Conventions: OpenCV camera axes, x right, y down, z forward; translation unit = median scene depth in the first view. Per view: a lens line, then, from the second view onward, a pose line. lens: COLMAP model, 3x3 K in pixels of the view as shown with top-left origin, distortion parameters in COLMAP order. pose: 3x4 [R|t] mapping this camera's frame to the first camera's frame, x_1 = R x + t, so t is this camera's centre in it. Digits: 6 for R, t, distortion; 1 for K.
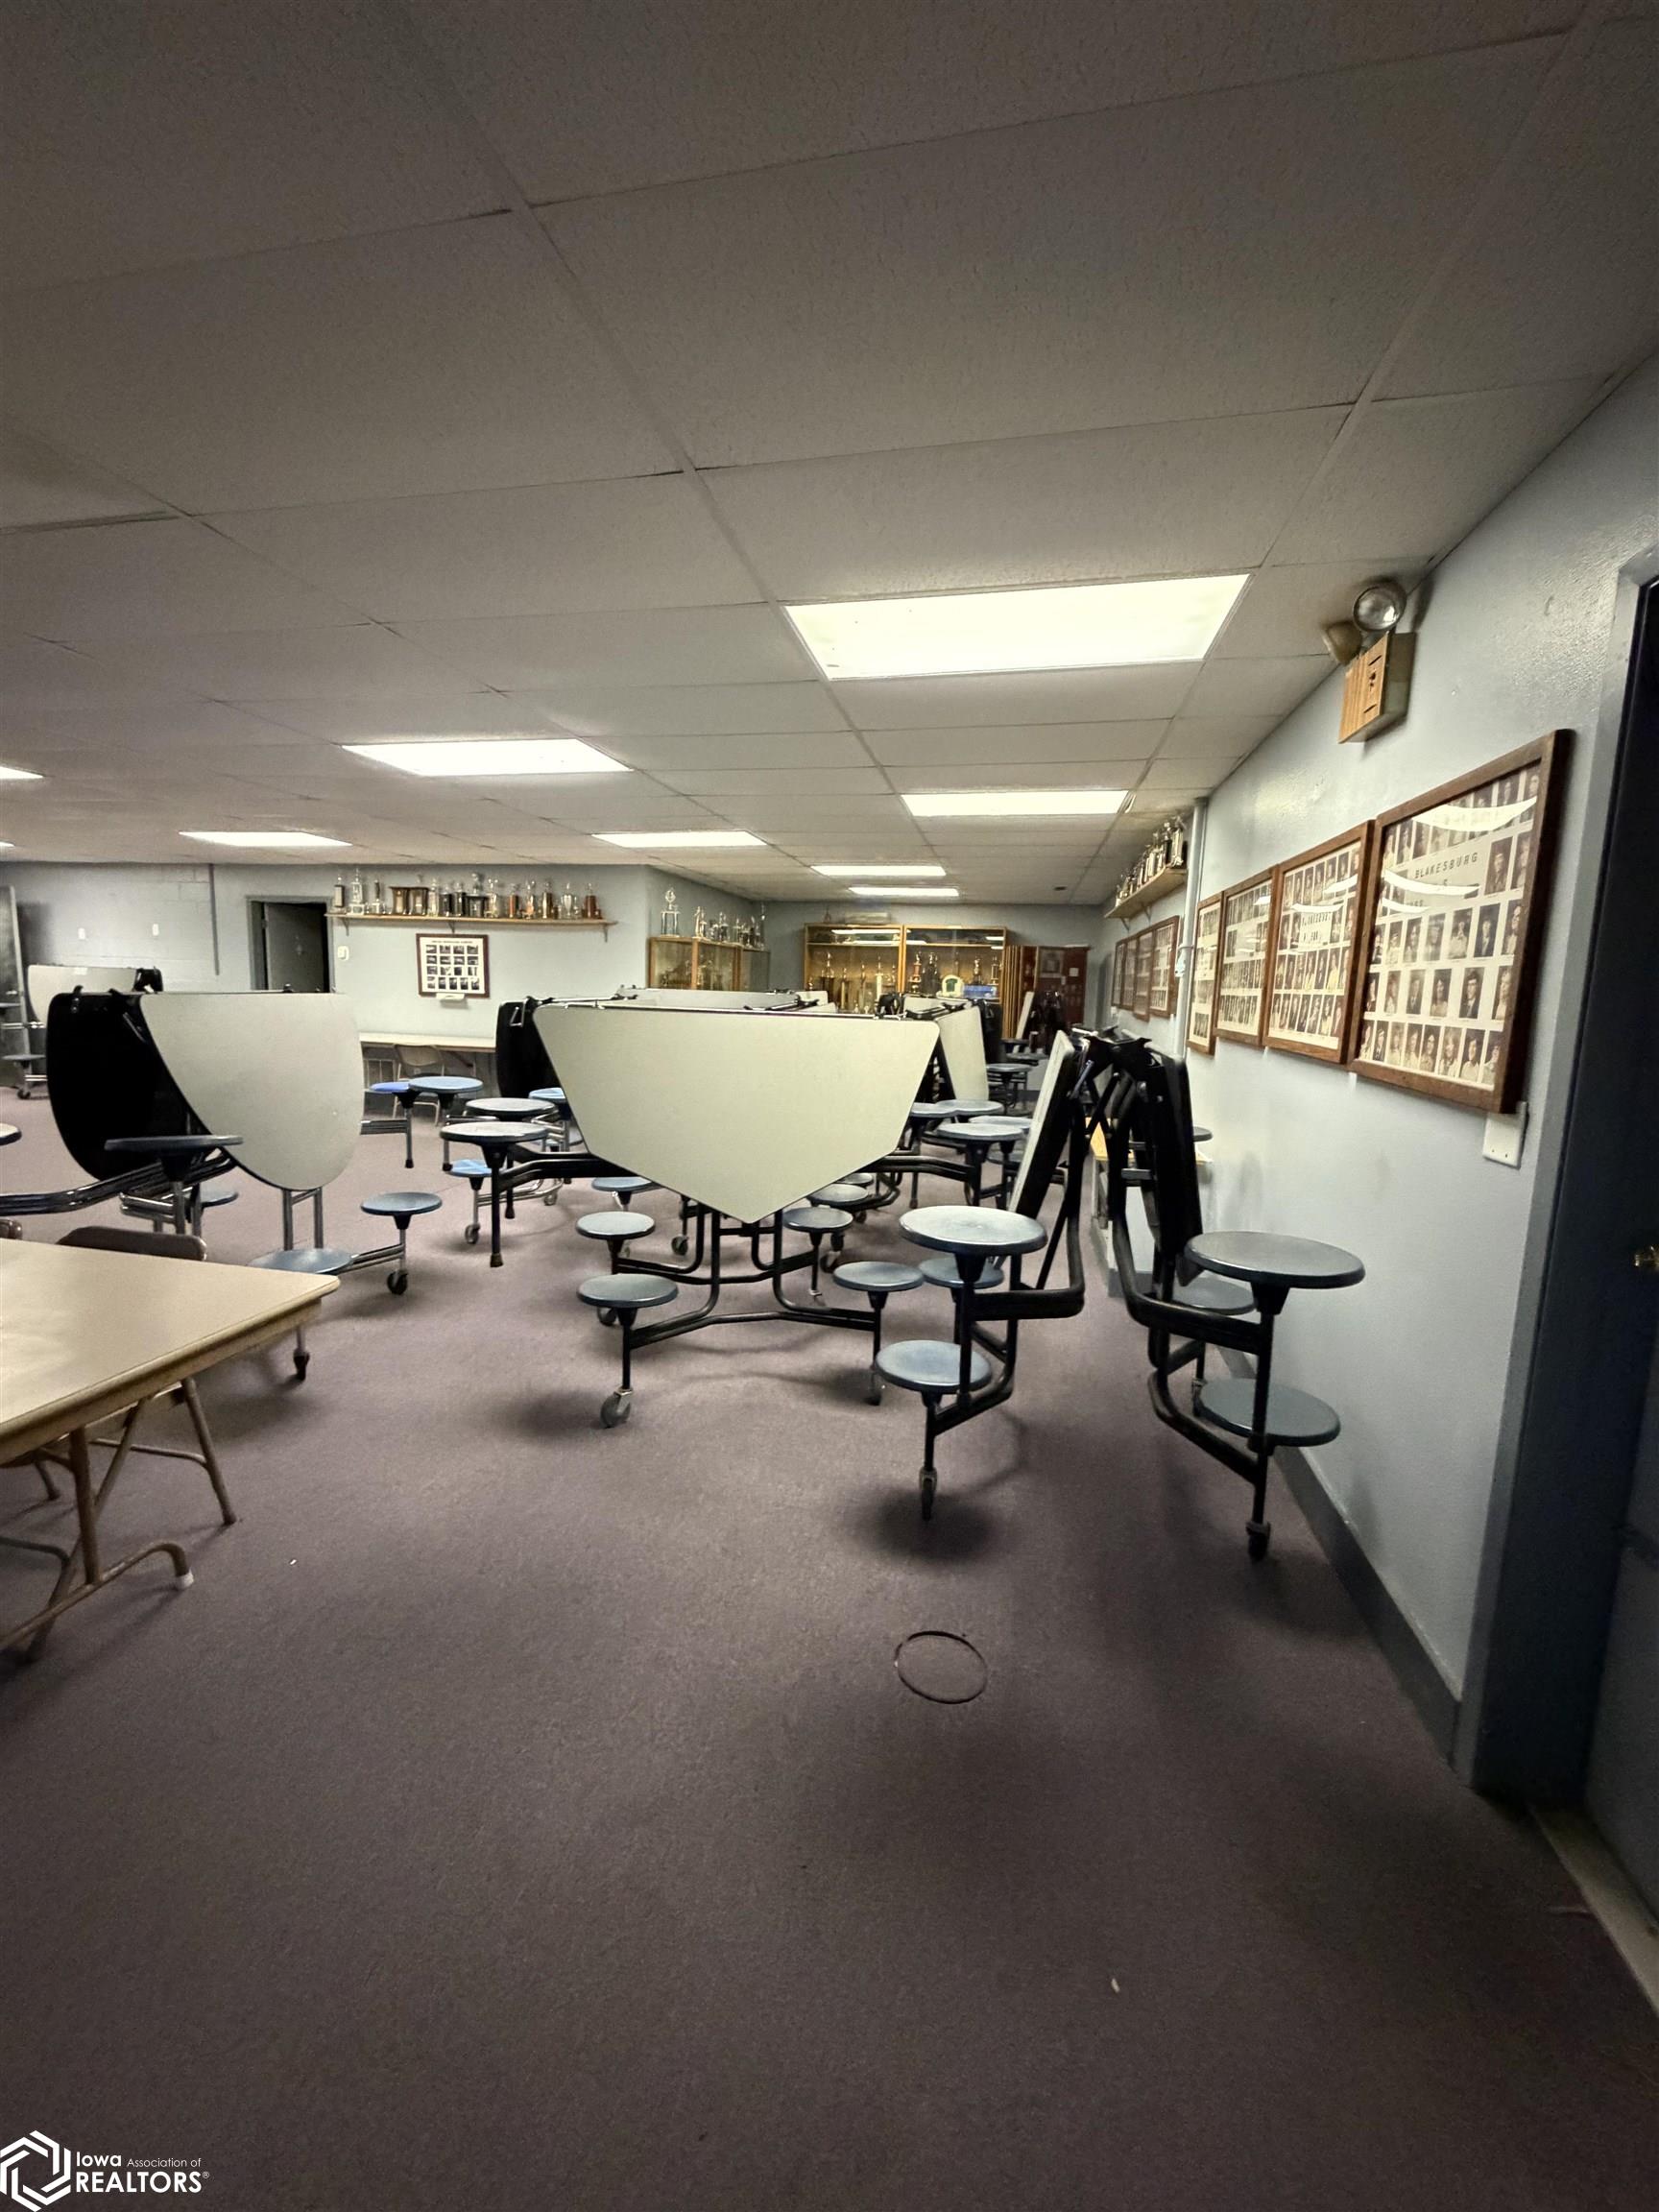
lens RADIAL K [[876.7, 0, 822.5], [0, 876.7, 1097.4], [0, 0, 1]] dist [-0.000458, -0.000273]
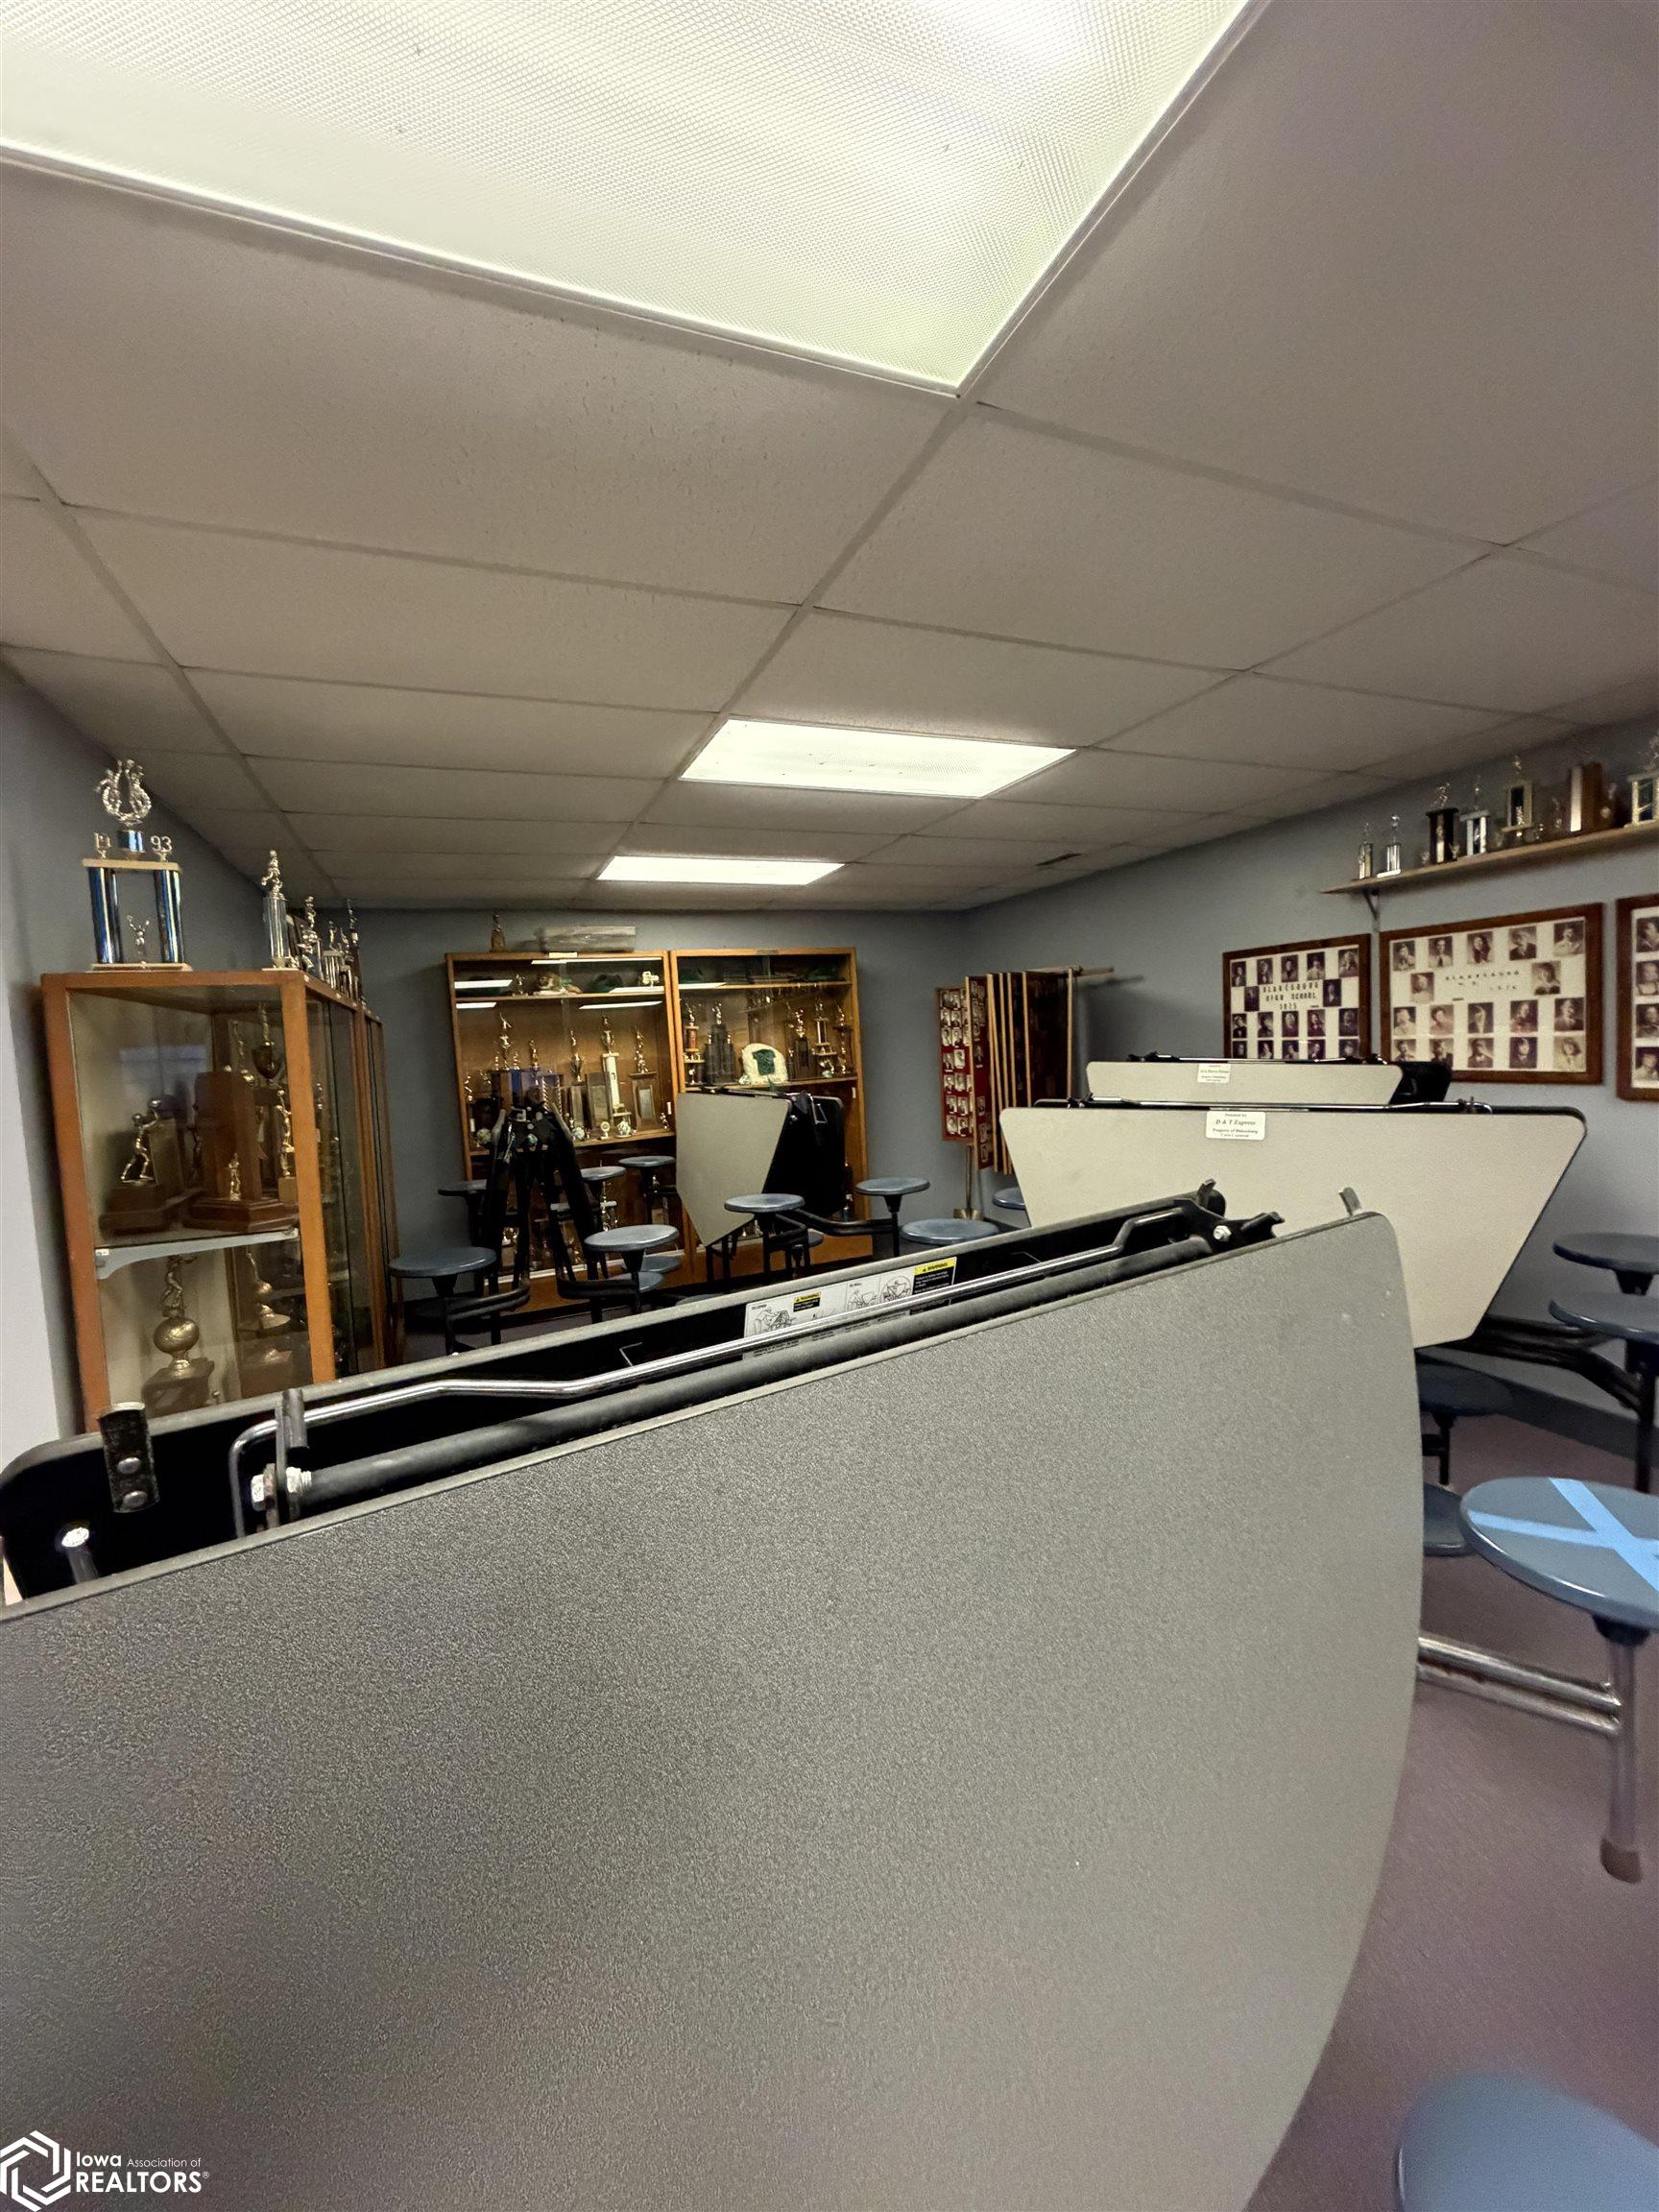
lens RADIAL K [[876.7, 0, 830.6], [0, 876.7, 1089.8], [0, 0, 1]] dist [-0.000458, -0.000273]
pose [[0.807701, -0.111051, 0.579039, -0.159558], [0.155606, 0.987431, -0.027680, -0.114870], [-0.568687, 0.112459, 0.814830, 0.696301]]
